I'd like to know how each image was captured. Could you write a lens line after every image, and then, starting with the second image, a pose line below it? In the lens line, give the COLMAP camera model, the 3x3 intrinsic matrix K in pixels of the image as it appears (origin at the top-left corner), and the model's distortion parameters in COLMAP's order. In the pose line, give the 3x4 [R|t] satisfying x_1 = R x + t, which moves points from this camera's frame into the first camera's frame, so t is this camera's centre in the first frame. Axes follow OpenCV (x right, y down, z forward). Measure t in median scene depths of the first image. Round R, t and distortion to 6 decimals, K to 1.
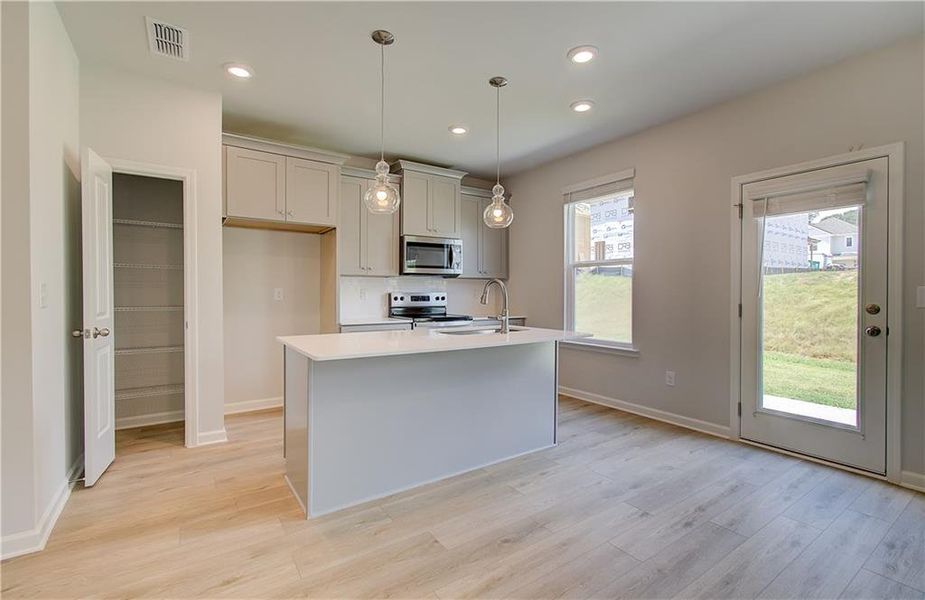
lens RADIAL K [[403.9, 0, 463.7], [0, 403.9, 296.4], [0, 0, 1]] dist [0.001093, 0.000625]
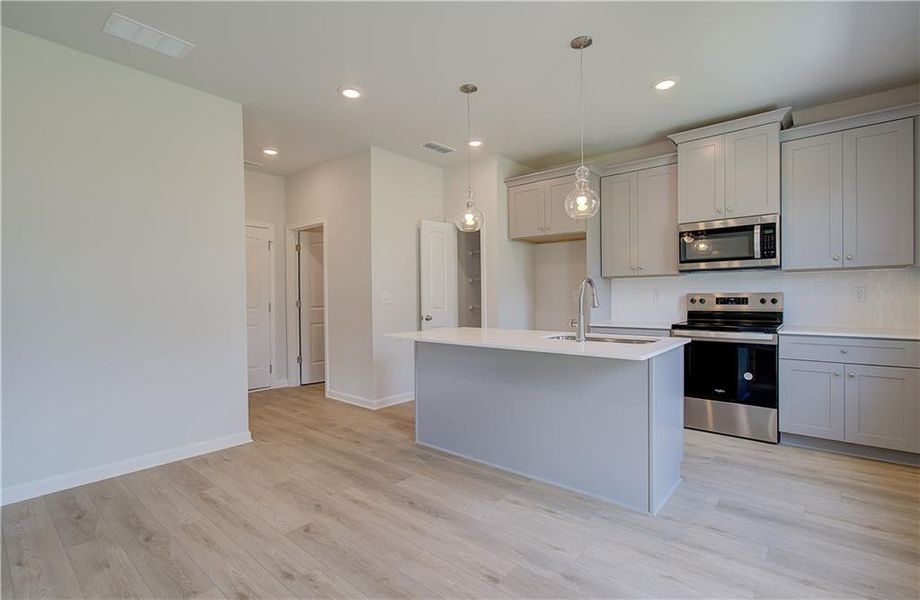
lens RADIAL K [[426.1, 0, 456.5], [0, 426.1, 300.5], [0, 0, 1]] dist [-0.004652, -0.002583]
pose [[0.264469, 0.006580, -0.964372, 0.795493], [0.000778, 0.999975, 0.007036, -0.002394], [0.964394, -0.002611, 0.264457, 0.468404]]
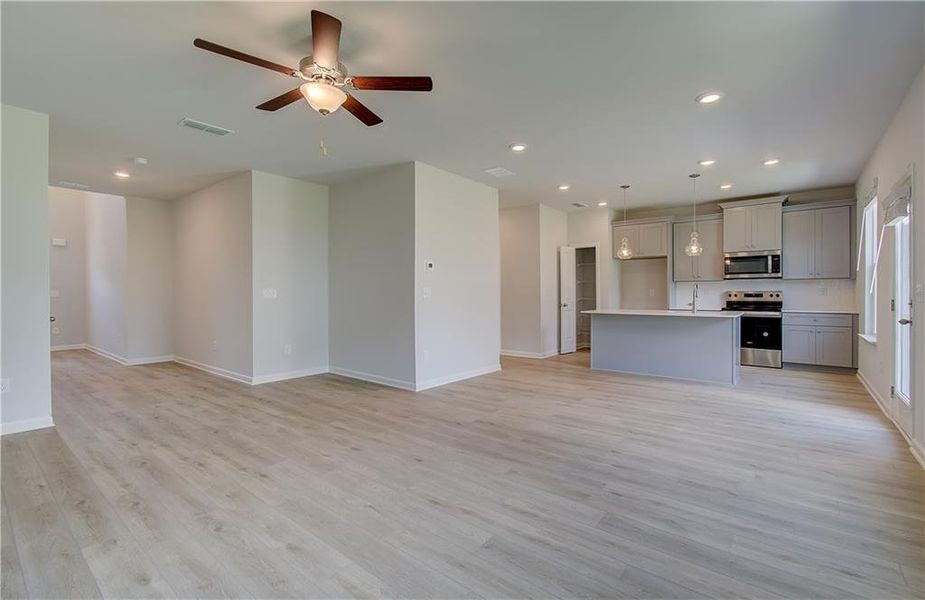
lens RADIAL K [[403.9, 0, 457.1], [0, 403.9, 295.5], [0, 0, 1]] dist [0.001093, 0.000625]
pose [[0.271563, 0.003005, -0.962416, 1.418447], [-0.004881, 0.999987, 0.001745, 0.011709], [0.962408, 0.004223, 0.271574, -0.481728]]
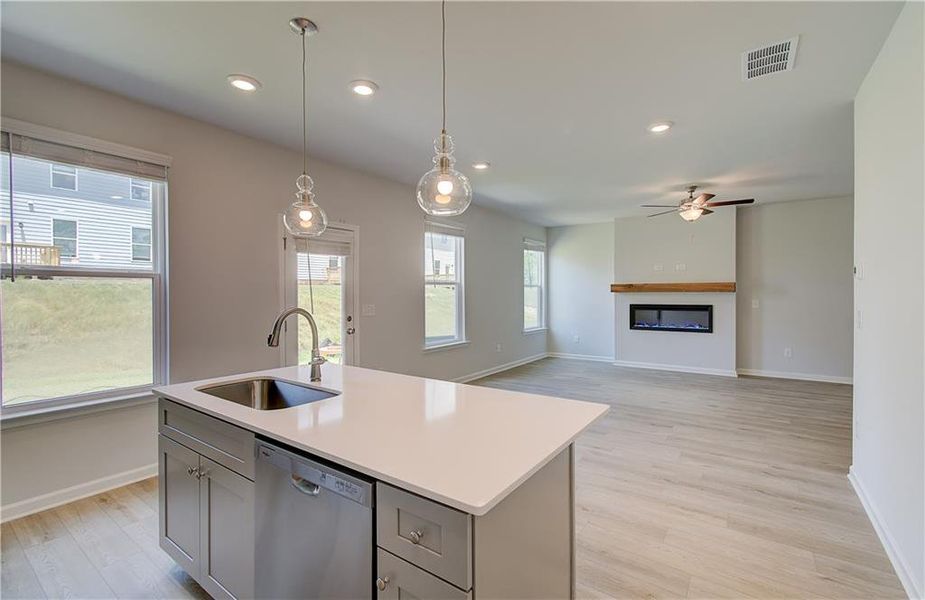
lens RADIAL K [[403.9, 0, 464.1], [0, 403.9, 291.4], [0, 0, 1]] dist [0.001093, 0.000625]
pose [[-0.345202, 0.002596, 0.938525, -0.611303], [0.011037, 0.999938, 0.001294, -0.065532], [-0.938463, 0.010805, -0.345210, 0.914304]]
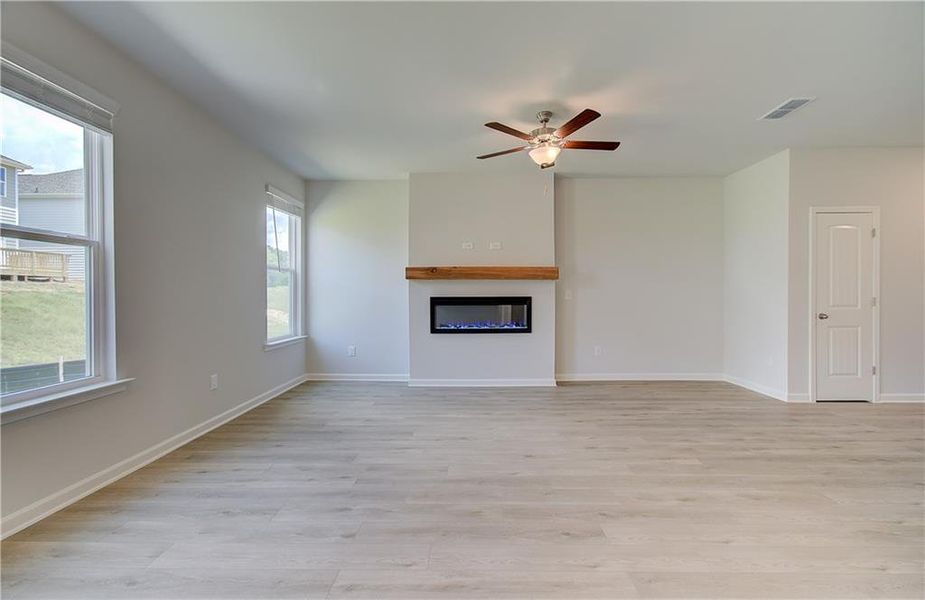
lens RADIAL K [[403.9, 0, 455.9], [0, 403.9, 296.6], [0, 0, 1]] dist [0.001093, 0.000625]
pose [[-0.806574, -0.002801, 0.591127, 0.164710], [0.004651, 0.999928, 0.011086, 0.000704], [-0.591115, 0.011691, -0.806502, 0.492409]]
